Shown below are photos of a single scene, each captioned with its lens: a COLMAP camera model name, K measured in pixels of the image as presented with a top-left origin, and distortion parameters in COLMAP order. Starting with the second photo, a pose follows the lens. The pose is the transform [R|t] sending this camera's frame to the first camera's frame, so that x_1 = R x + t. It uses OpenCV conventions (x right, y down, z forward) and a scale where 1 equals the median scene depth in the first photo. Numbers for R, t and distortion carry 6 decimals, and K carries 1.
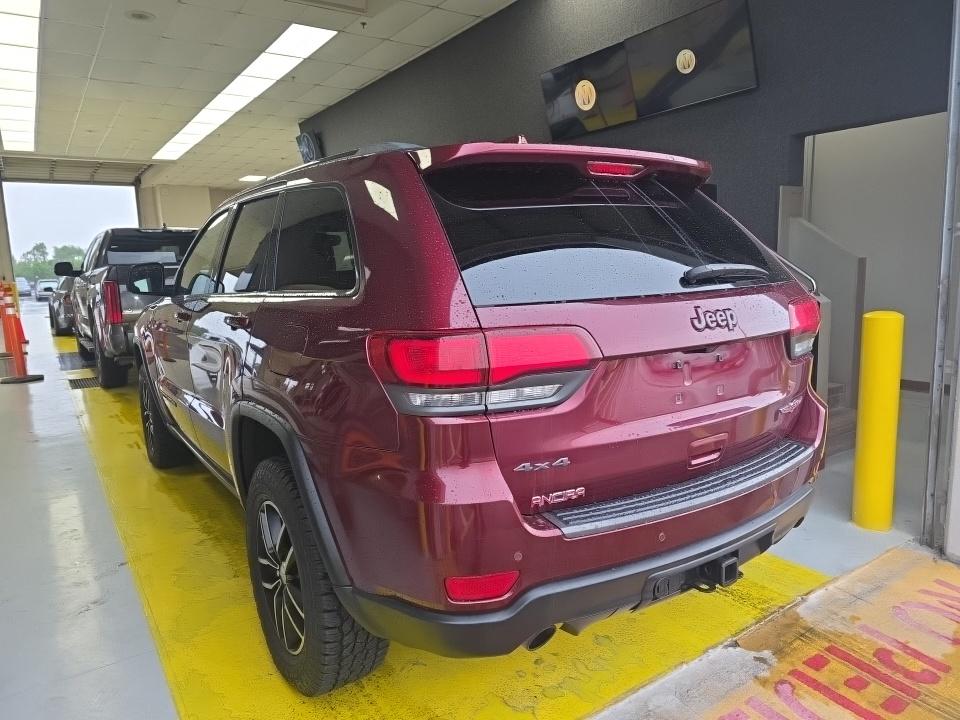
lens RADIAL K [[644.9, 0, 480.9], [0, 644.9, 362.7], [0, 0, 1]] dist [0.045507, -0.037529]
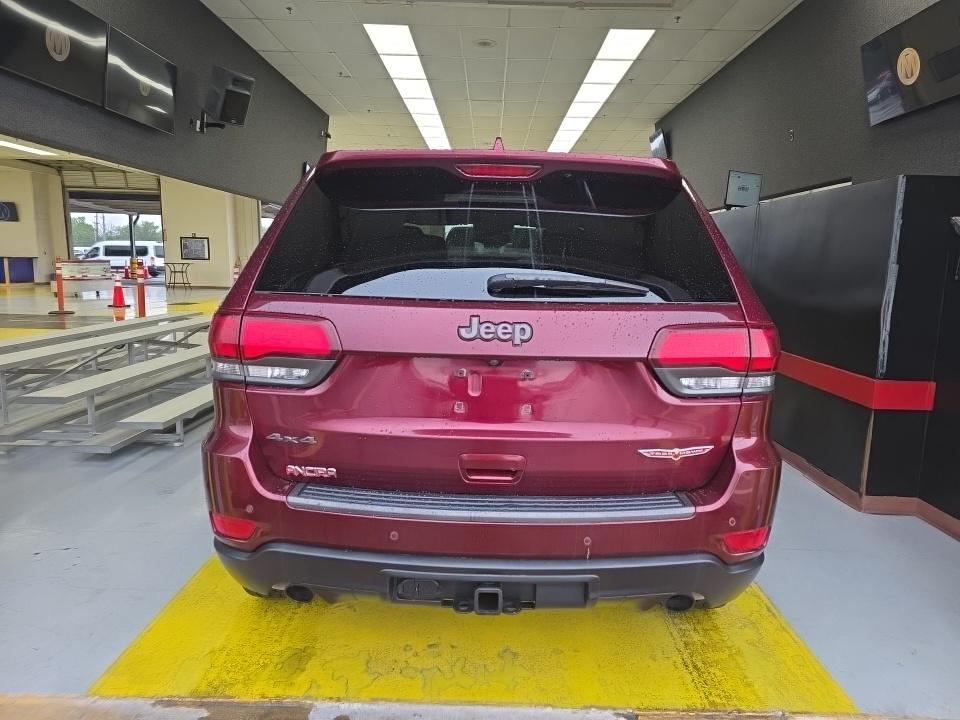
lens RADIAL K [[644.9, 0, 485.7], [0, 644.9, 362.9], [0, 0, 1]] dist [0.045507, -0.037529]
pose [[0.820409, 0.136366, -0.555278, 0.858704], [-0.134395, 0.989926, 0.044542, -0.059820], [0.555758, 0.038084, 0.830471, 0.210574]]
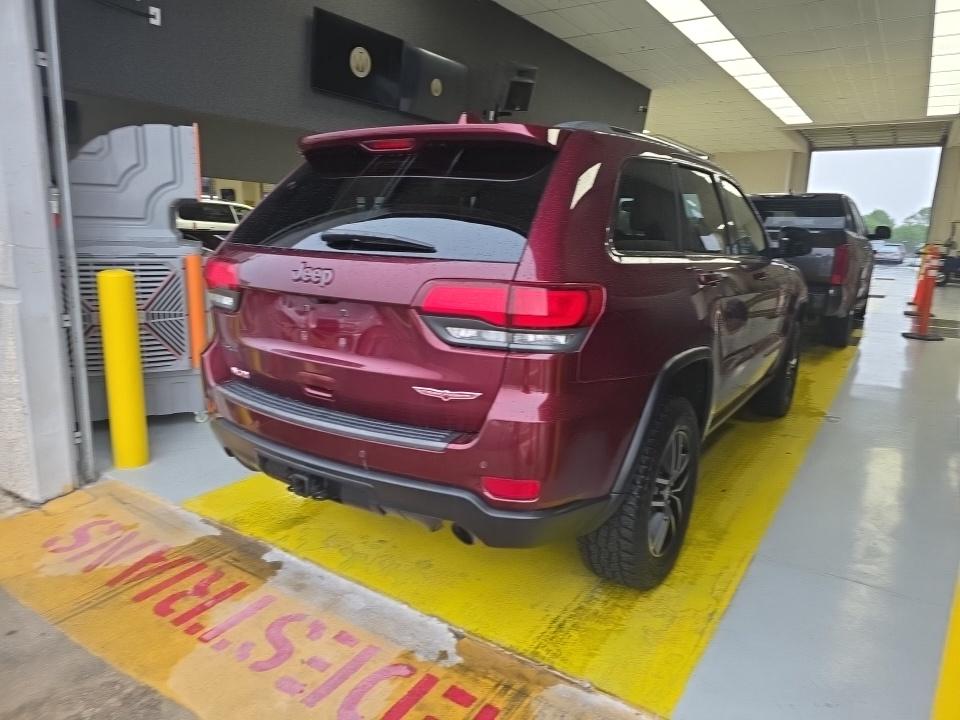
lens RADIAL K [[644.9, 0, 486.3], [0, 644.9, 354.1], [0, 0, 1]] dist [0.045507, -0.037529]
pose [[0.375864, 0.217721, -0.900735, 1.559502], [-0.181167, 0.970516, 0.158990, -0.170530], [0.908793, 0.103425, 0.404226, 0.810091]]
